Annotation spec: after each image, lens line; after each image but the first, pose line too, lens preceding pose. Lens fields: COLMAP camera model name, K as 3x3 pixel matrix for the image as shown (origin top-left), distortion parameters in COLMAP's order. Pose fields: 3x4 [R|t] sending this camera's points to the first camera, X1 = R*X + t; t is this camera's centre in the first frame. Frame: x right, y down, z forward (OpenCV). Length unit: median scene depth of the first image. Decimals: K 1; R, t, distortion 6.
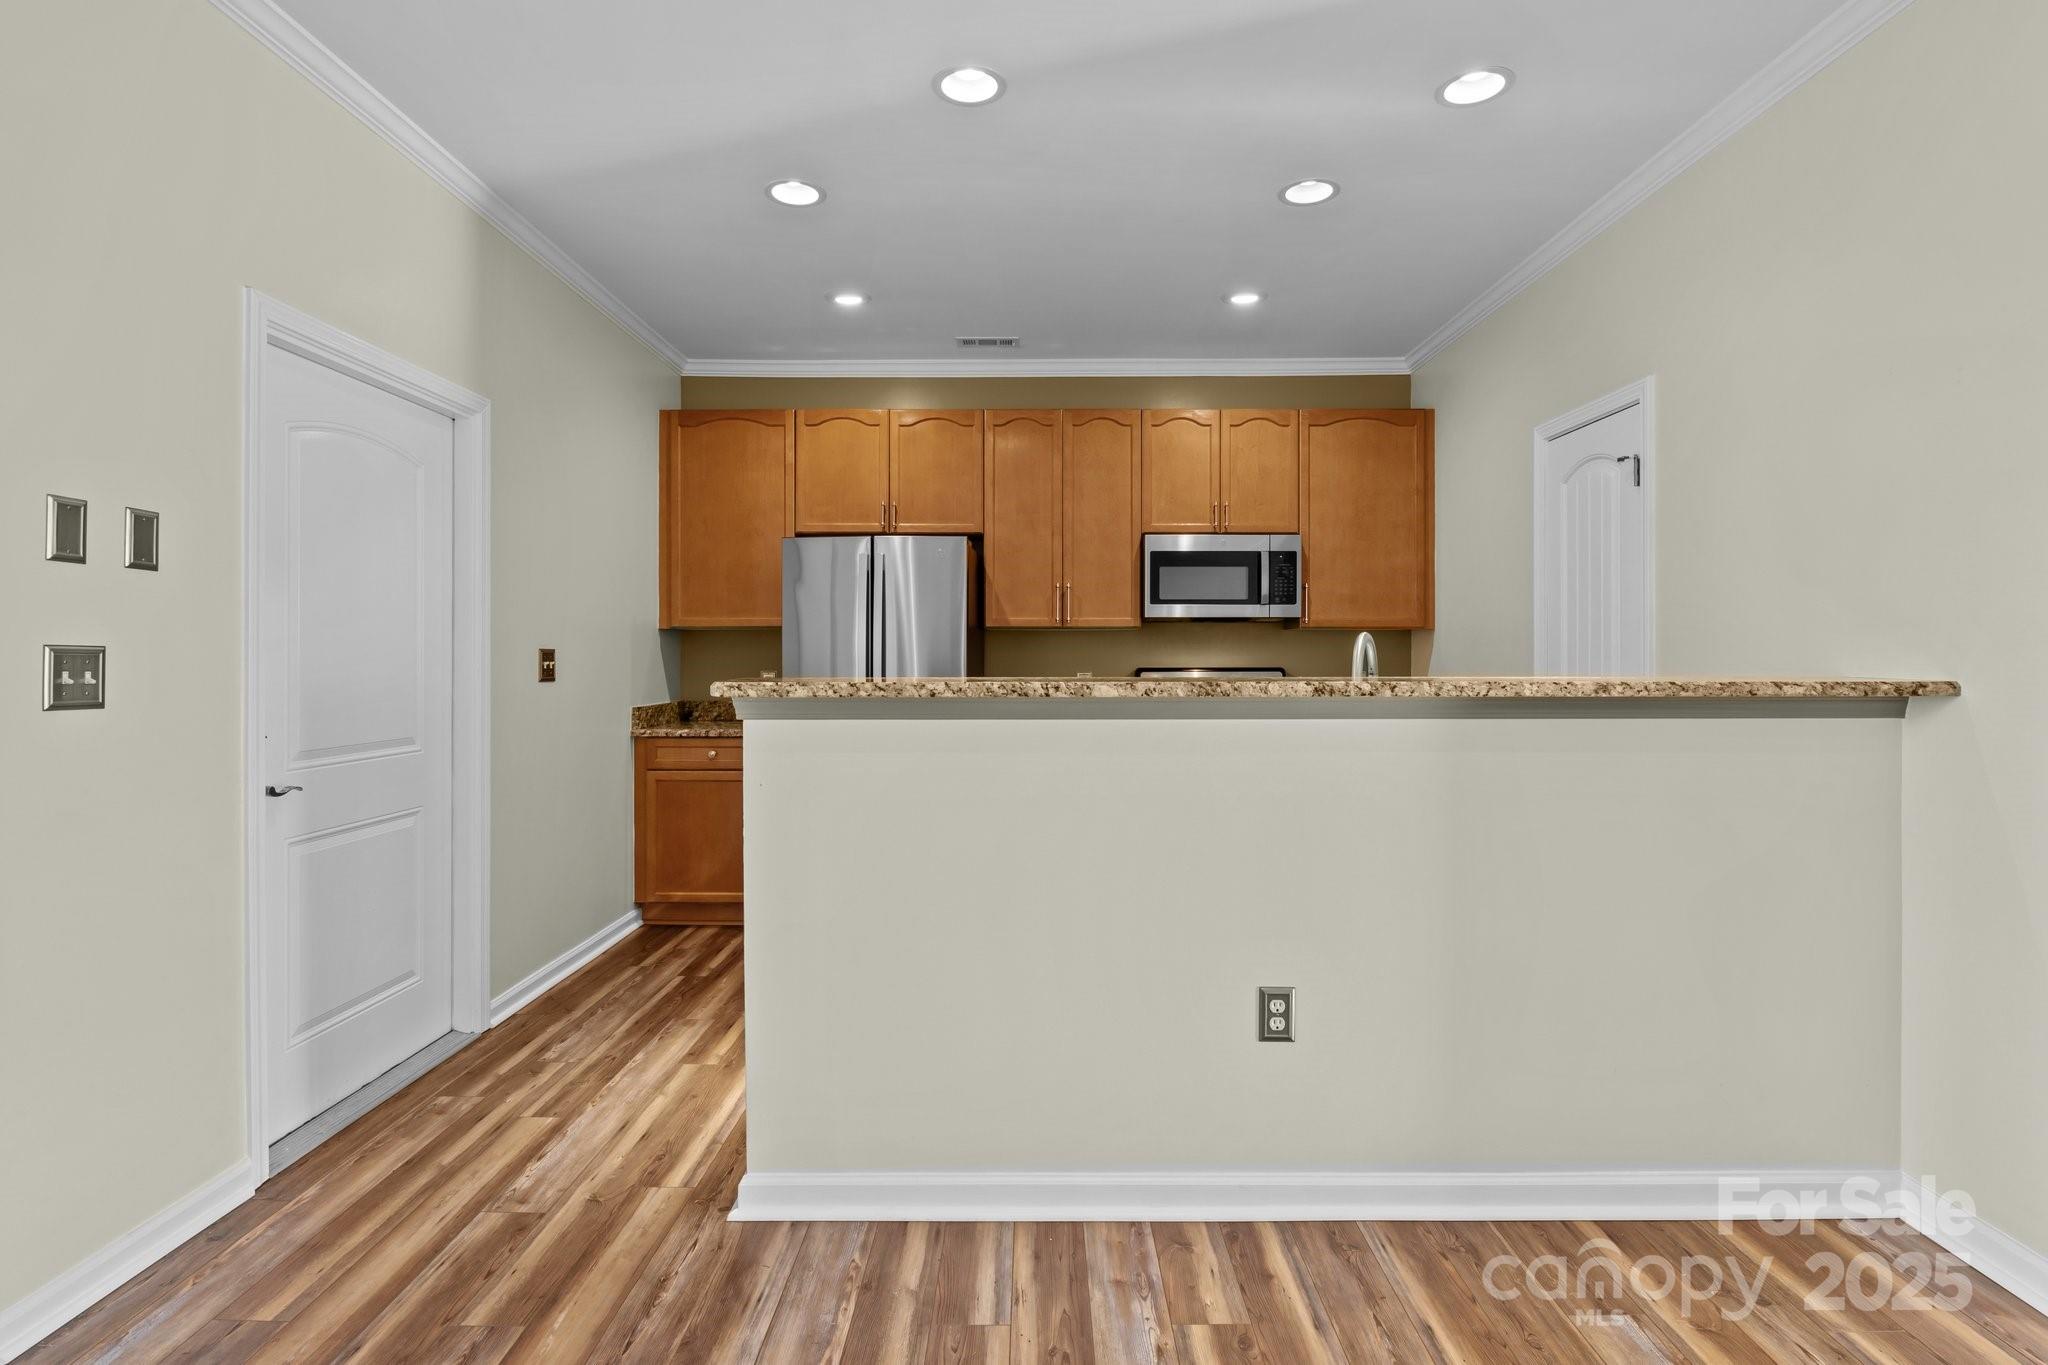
lens RADIAL K [[1030.2, 0, 999.2], [0, 1030.2, 645.2], [0, 0, 1]] dist [-0.014710, 0.001307]
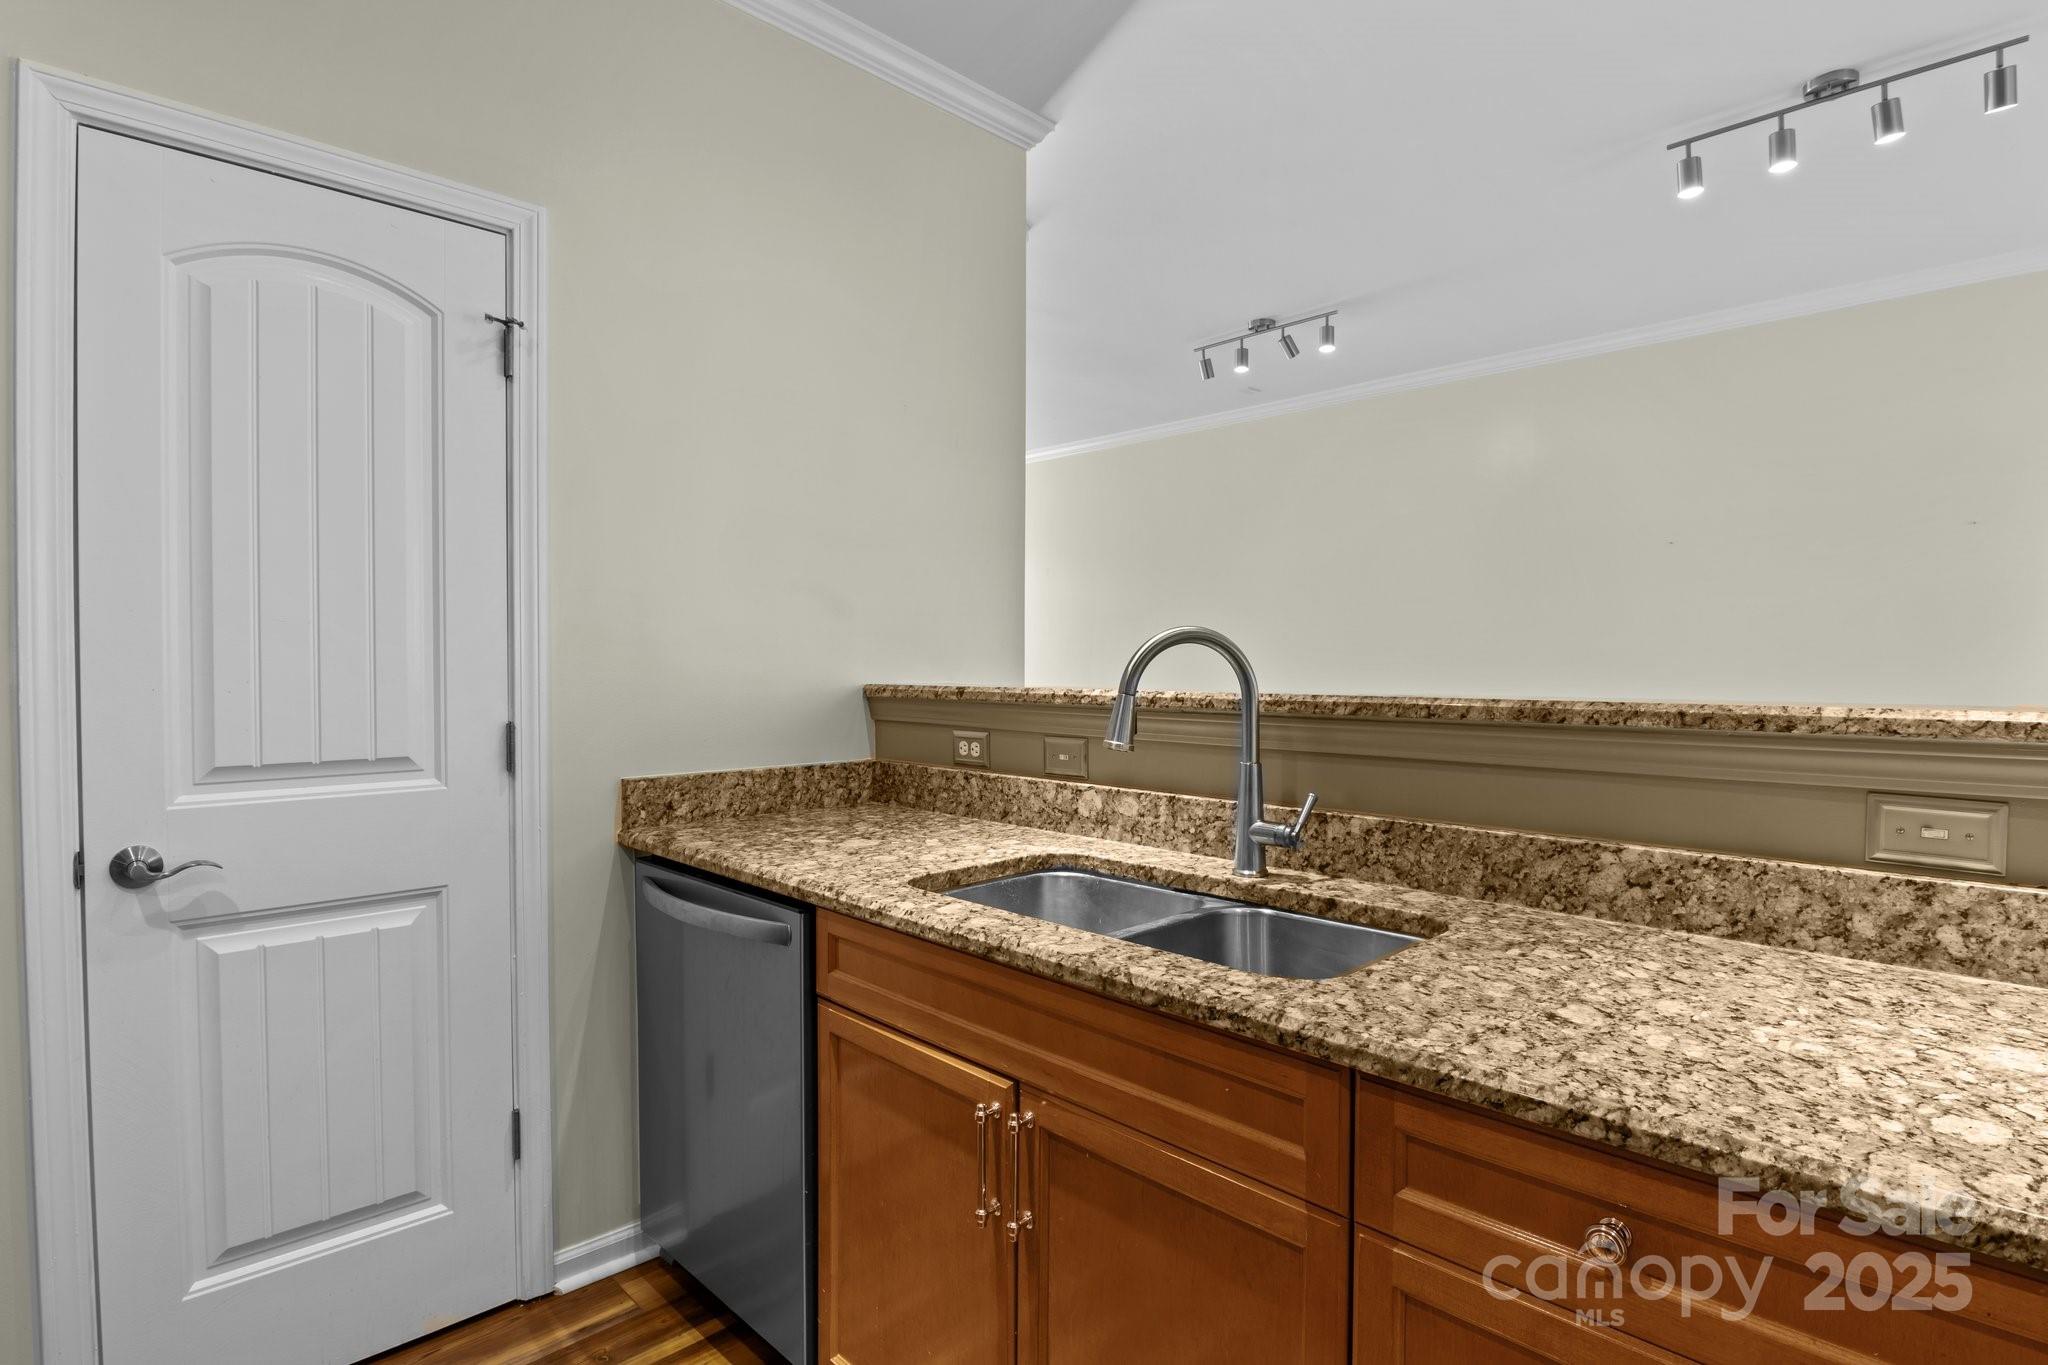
lens RADIAL K [[1030.2, 0, 1036.4], [0, 1030.2, 683.5], [0, 0, 1]] dist [-0.014710, 0.001307]
pose [[-0.713888, -0.012193, 0.700153, -0.000001], [-0.007419, 0.999924, 0.009849, 0.007250], [-0.700220, 0.001836, -0.713925, 0.806361]]
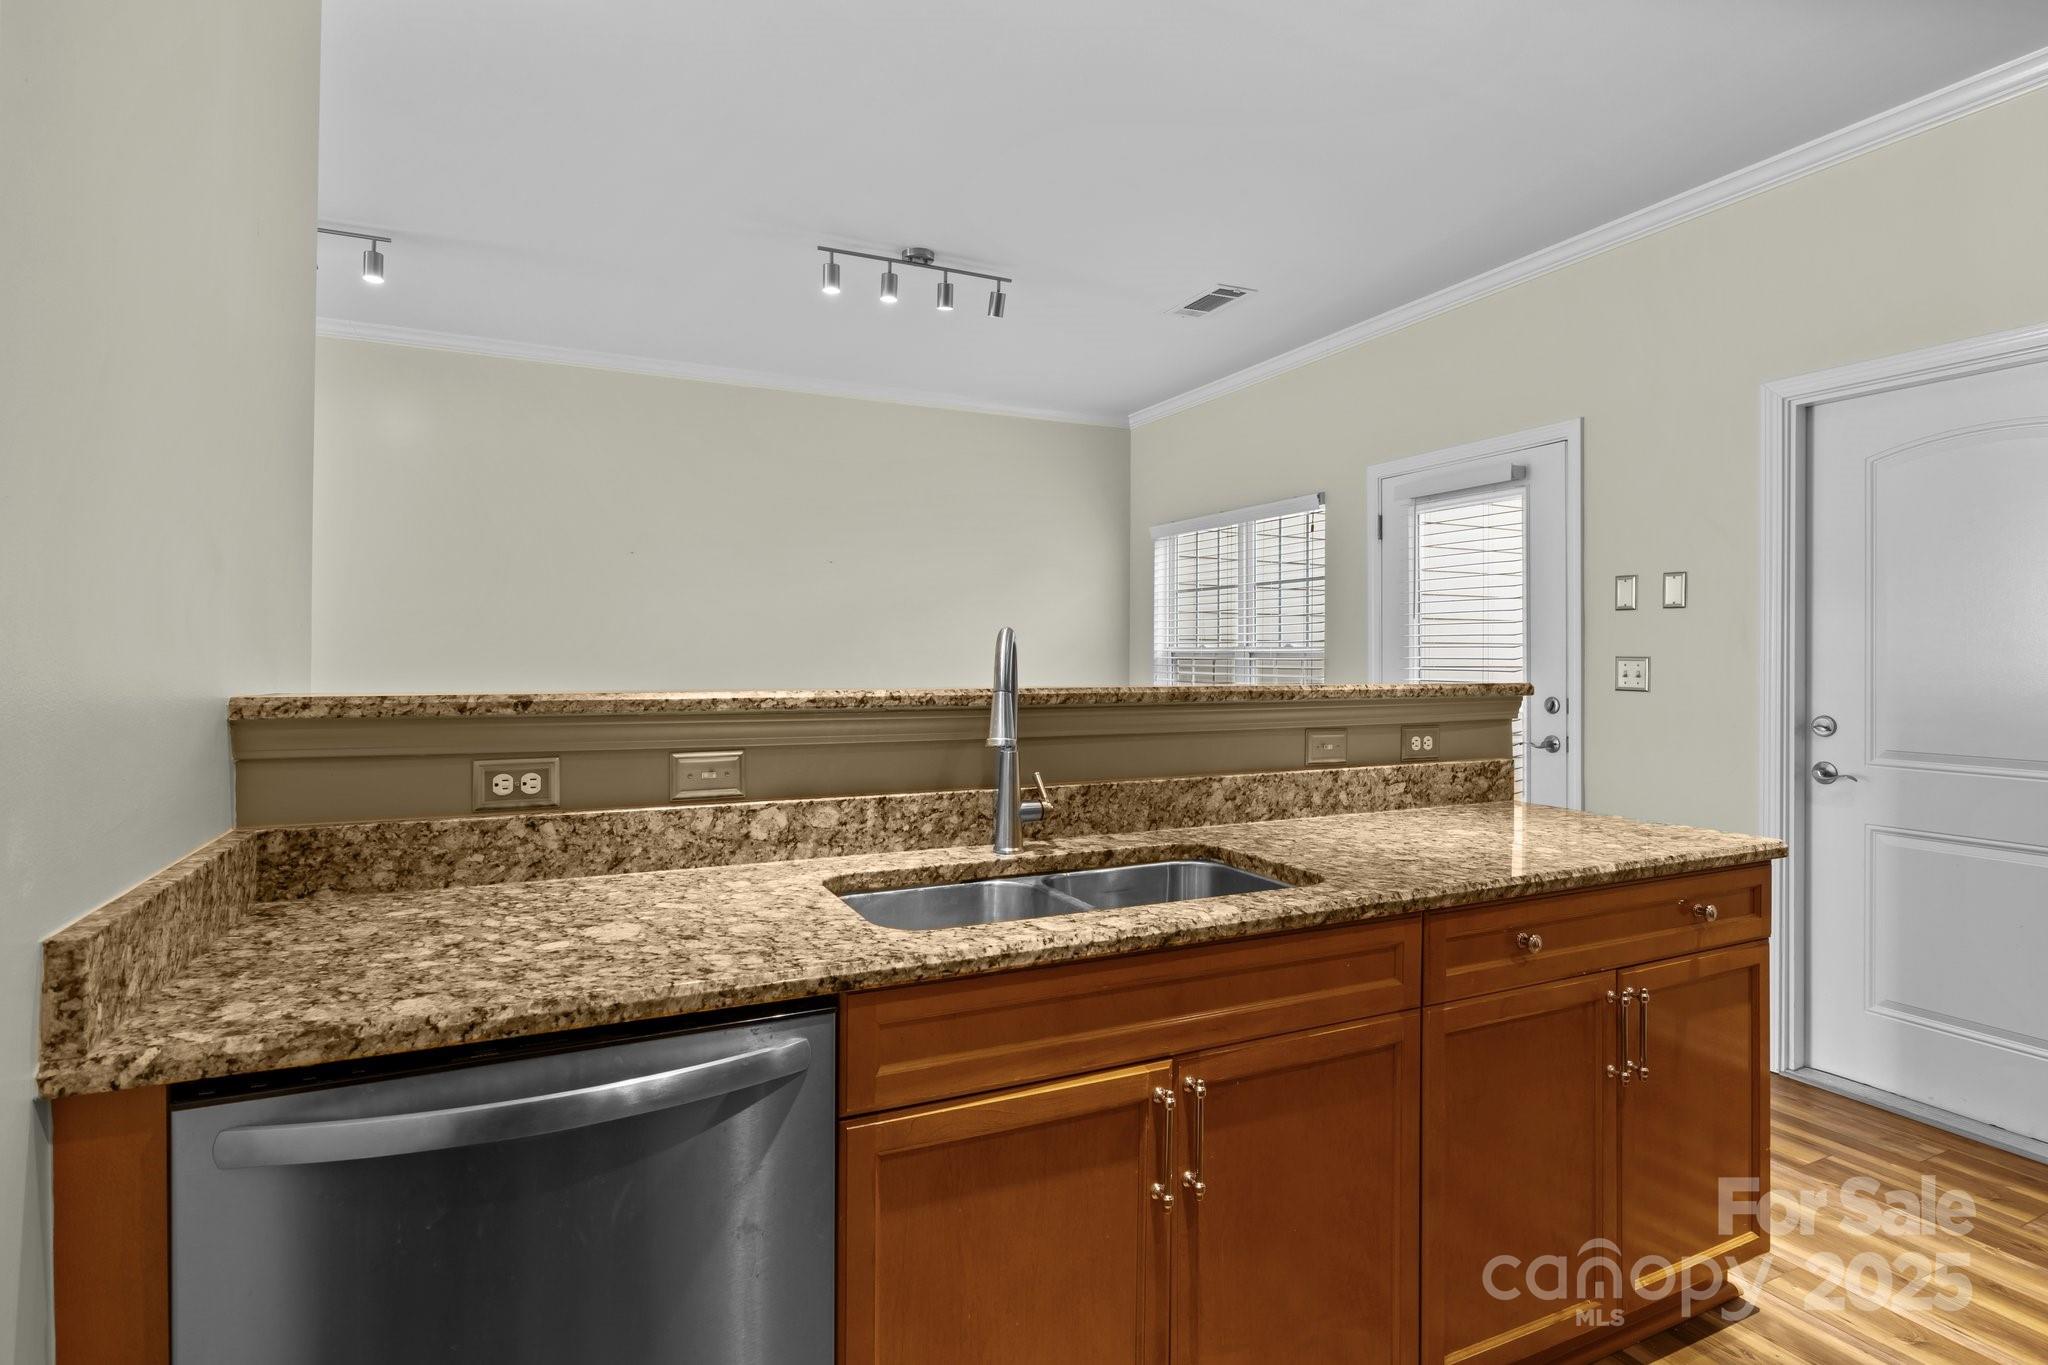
lens RADIAL K [[1030.2, 0, 1042.5], [0, 1030.2, 641.0], [0, 0, 1]] dist [-0.014710, 0.001307]
pose [[-0.892555, -0.008158, -0.450864, 0.340046], [0.004692, 0.999614, -0.027377, 0.006324], [0.450913, -0.026551, -0.892173, 0.857228]]
